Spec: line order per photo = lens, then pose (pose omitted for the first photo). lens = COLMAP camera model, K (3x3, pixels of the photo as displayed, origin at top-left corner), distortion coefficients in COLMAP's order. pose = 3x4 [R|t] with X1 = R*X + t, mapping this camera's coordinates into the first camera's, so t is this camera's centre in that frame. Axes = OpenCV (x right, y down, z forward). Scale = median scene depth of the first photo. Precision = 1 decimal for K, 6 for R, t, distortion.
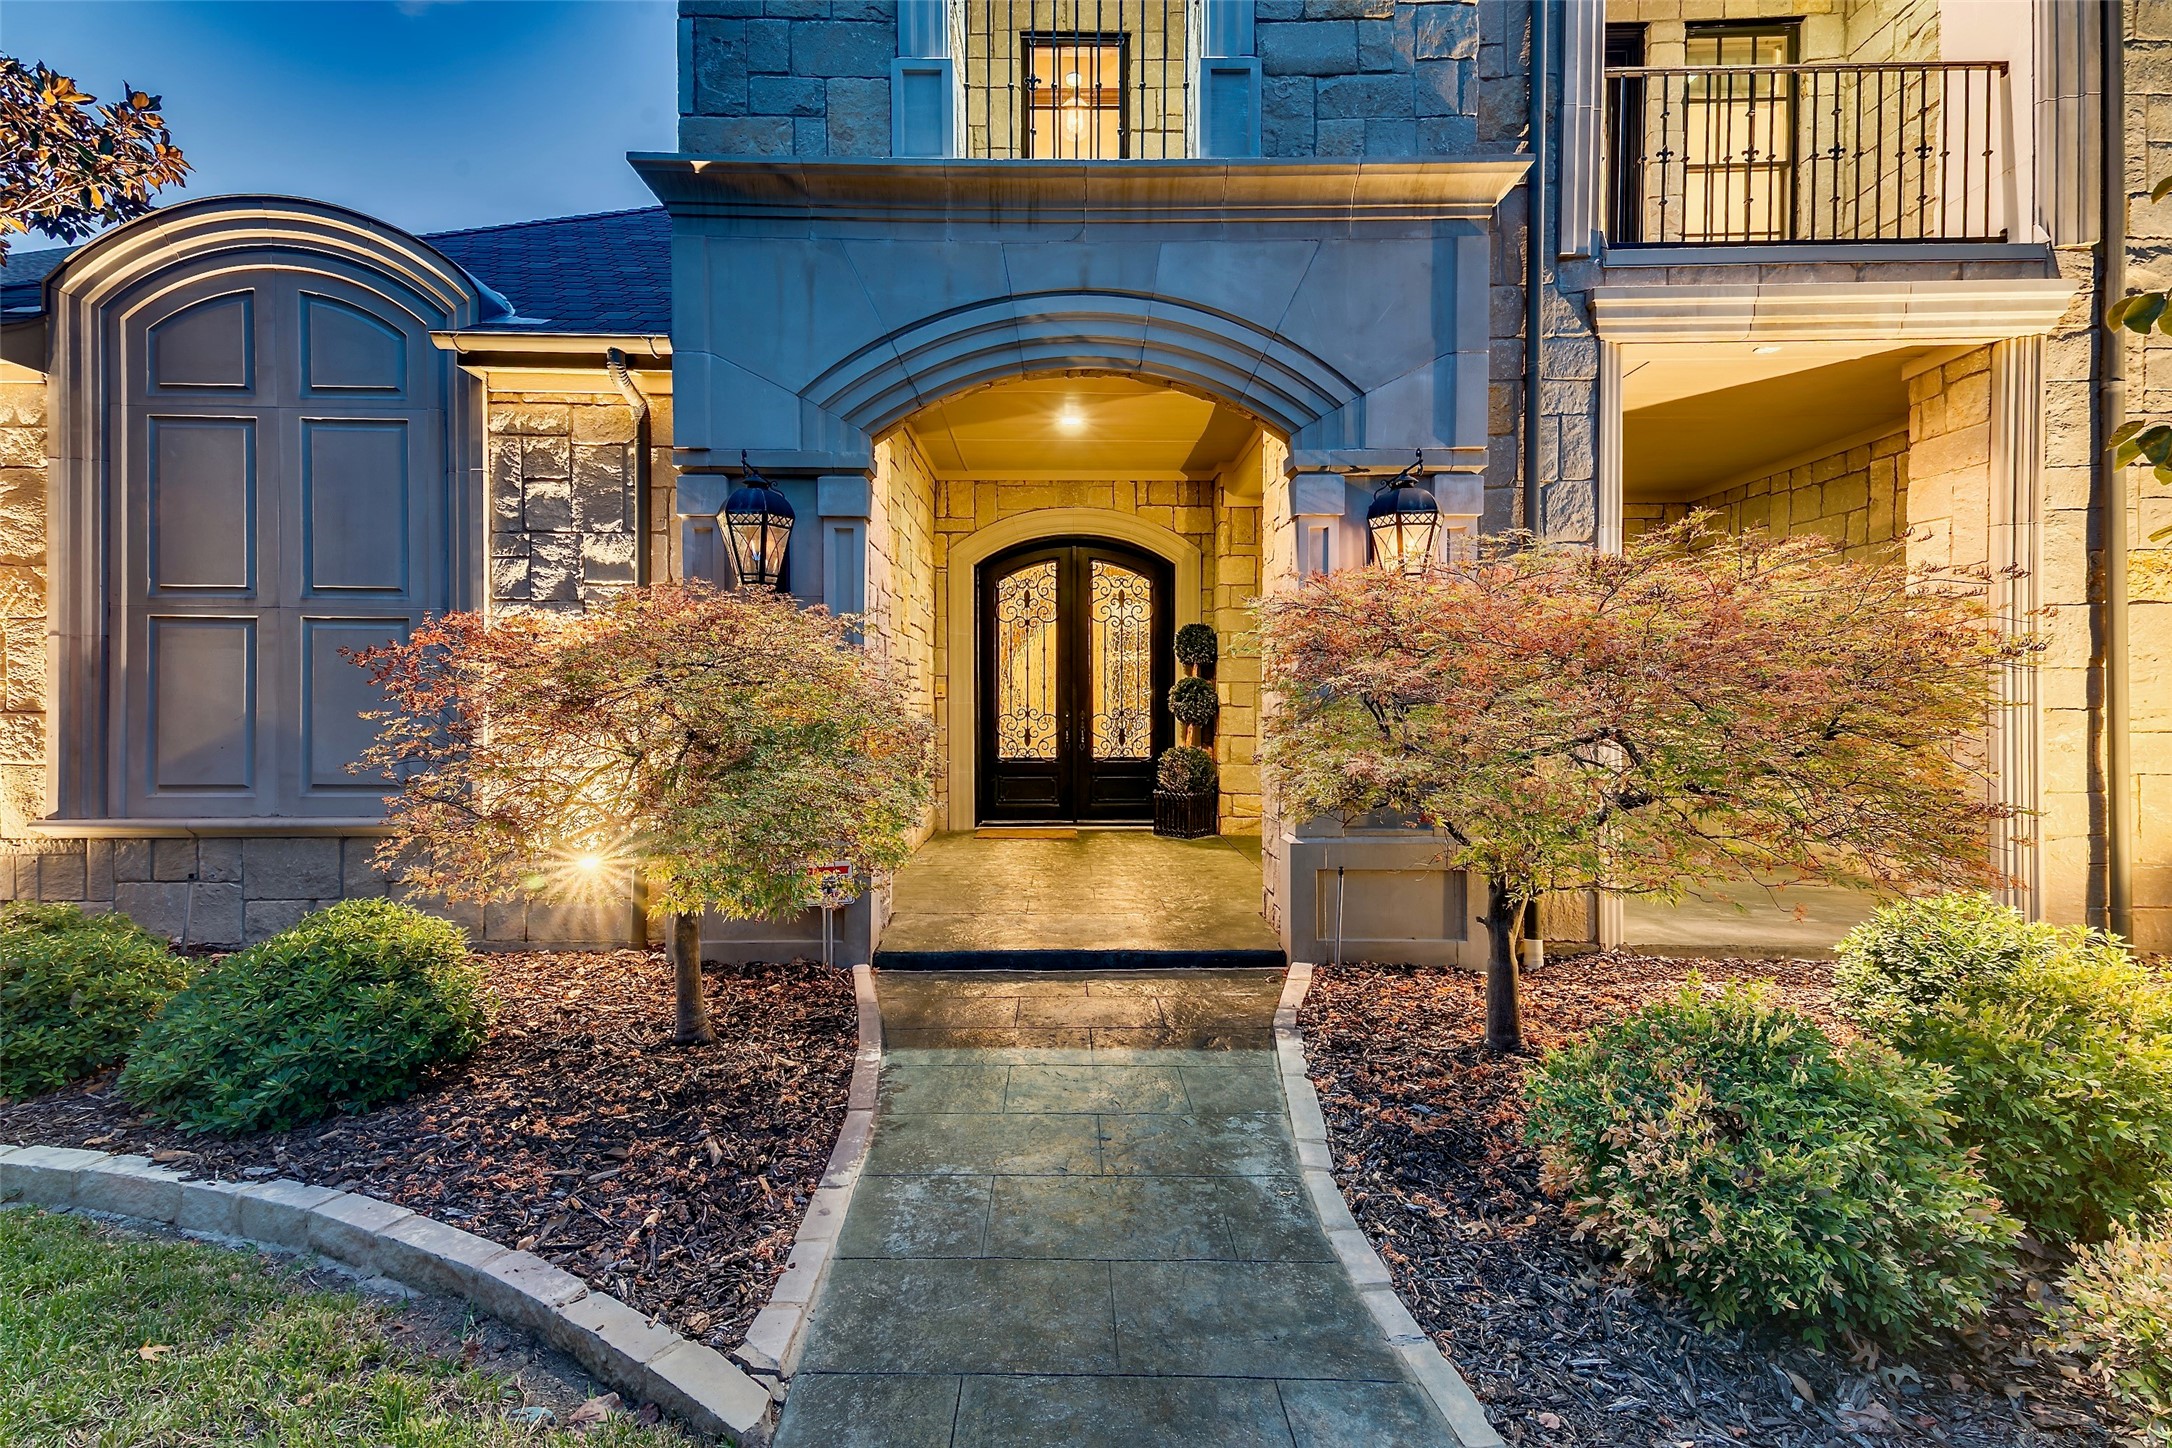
lens RADIAL K [[975.1, 0, 1074.6], [0, 975.1, 721.0], [0, 0, 1]] dist [0.040745, -0.000547]
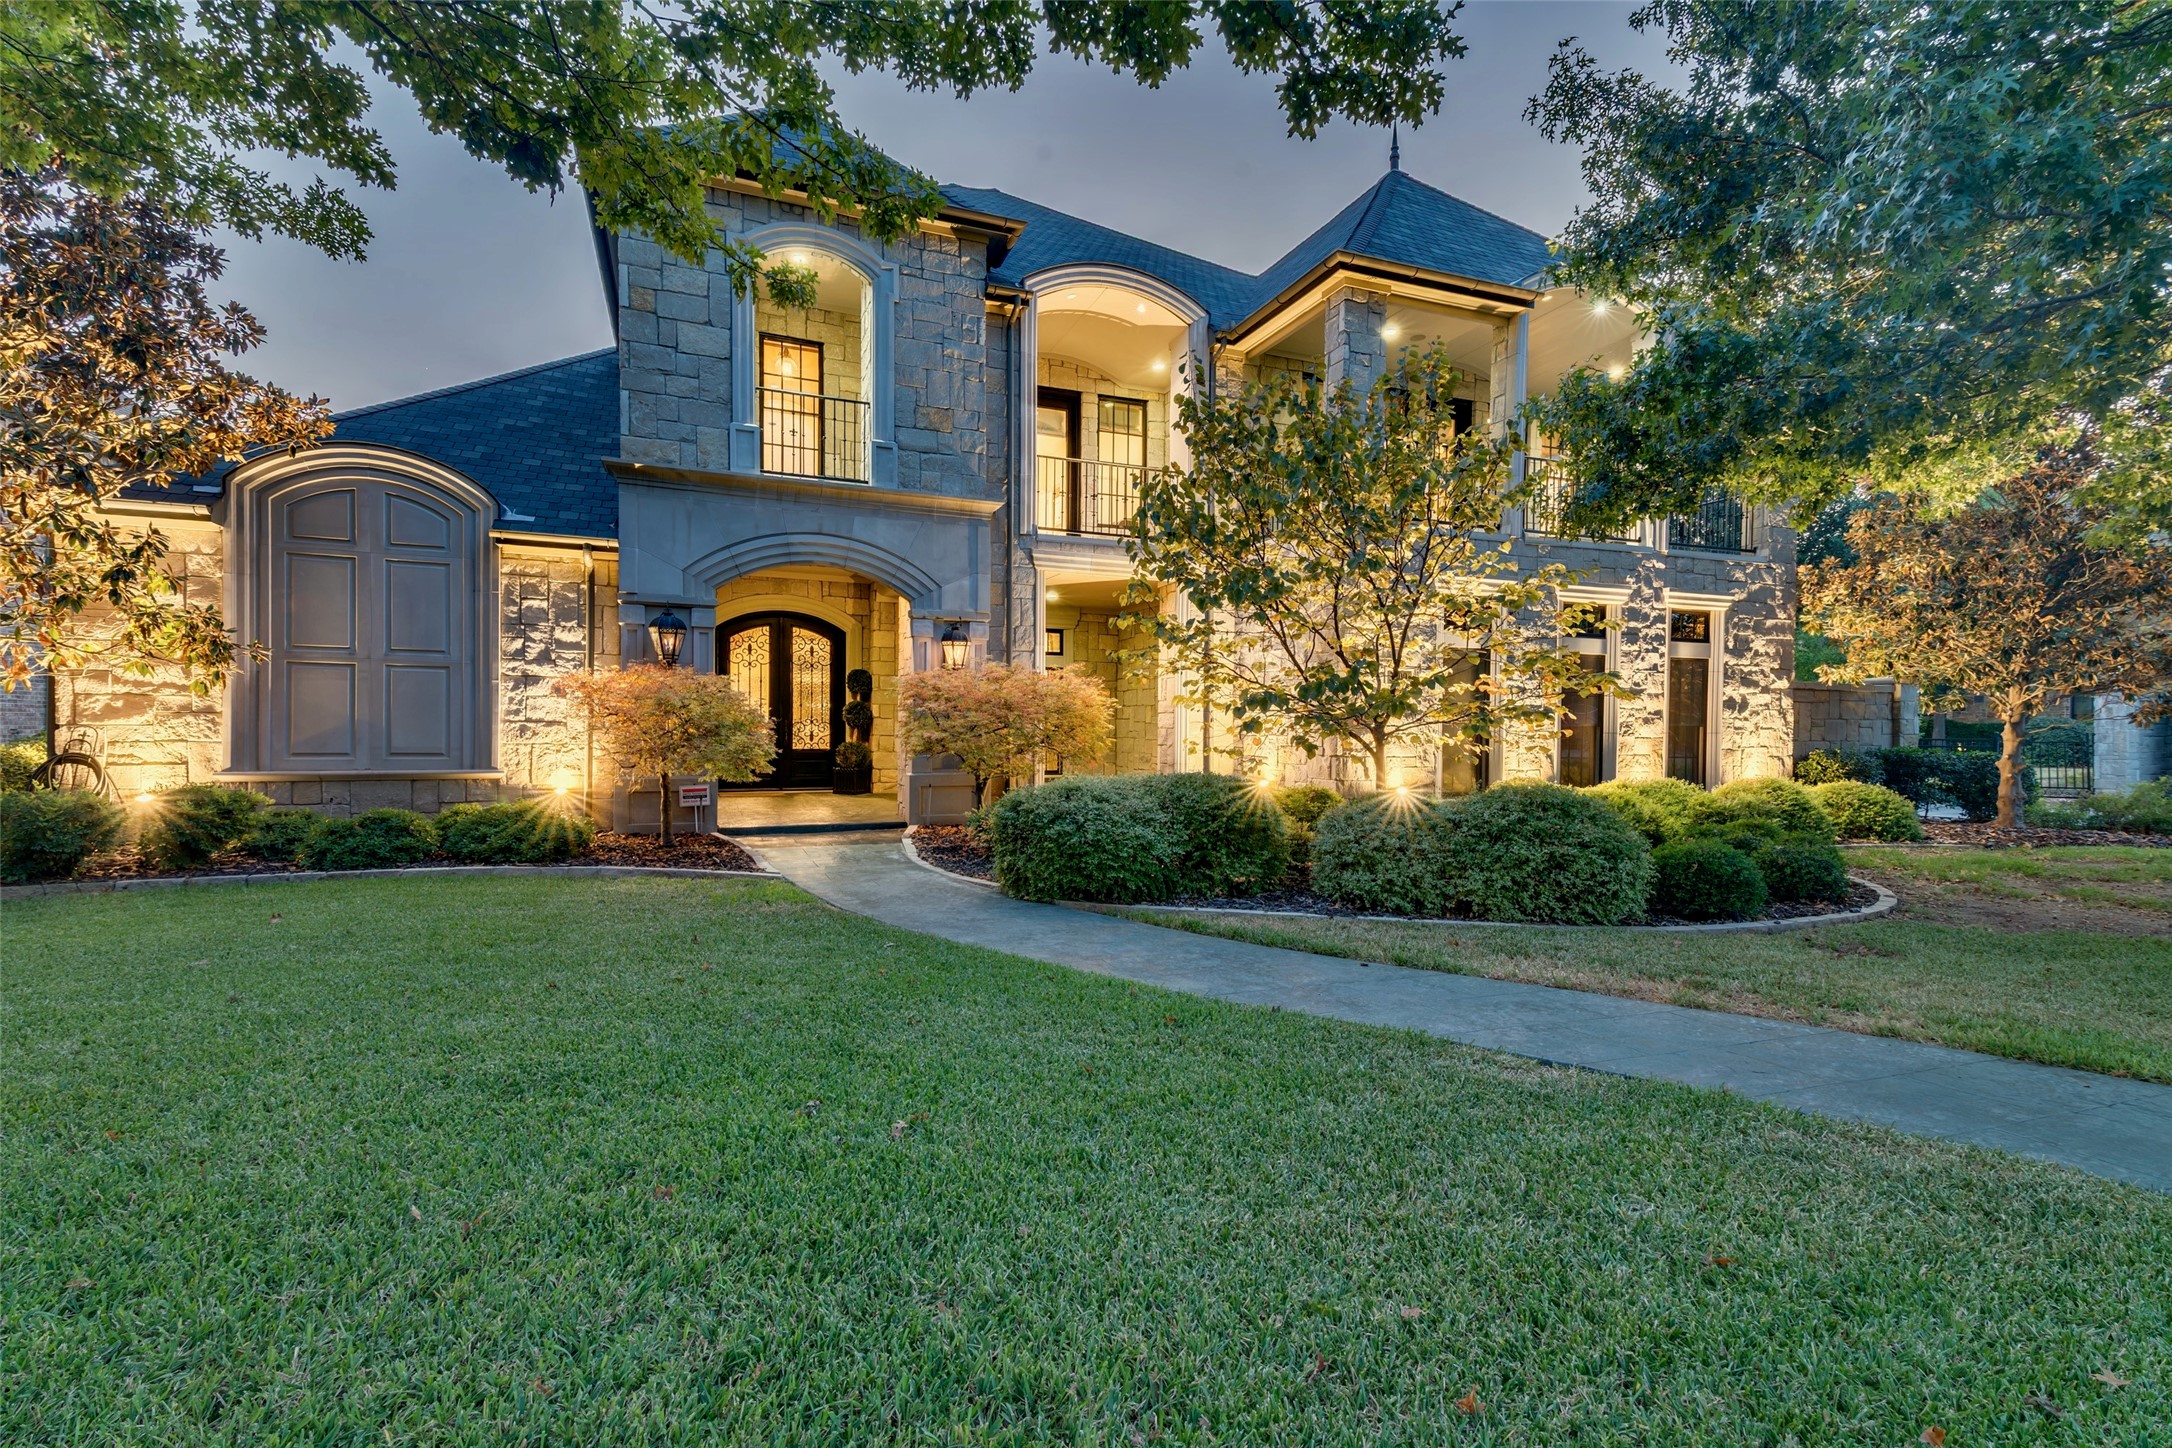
lens RADIAL K [[975.1, 0, 1074.6], [0, 975.1, 721.0], [0, 0, 1]] dist [0.040745, -0.000547]
pose [[0.932431, 0.010141, 0.361206, -0.237969], [-0.004509, 0.999855, -0.016431, 0.028137], [-0.361321, 0.013692, 0.932341, -1.226722]]
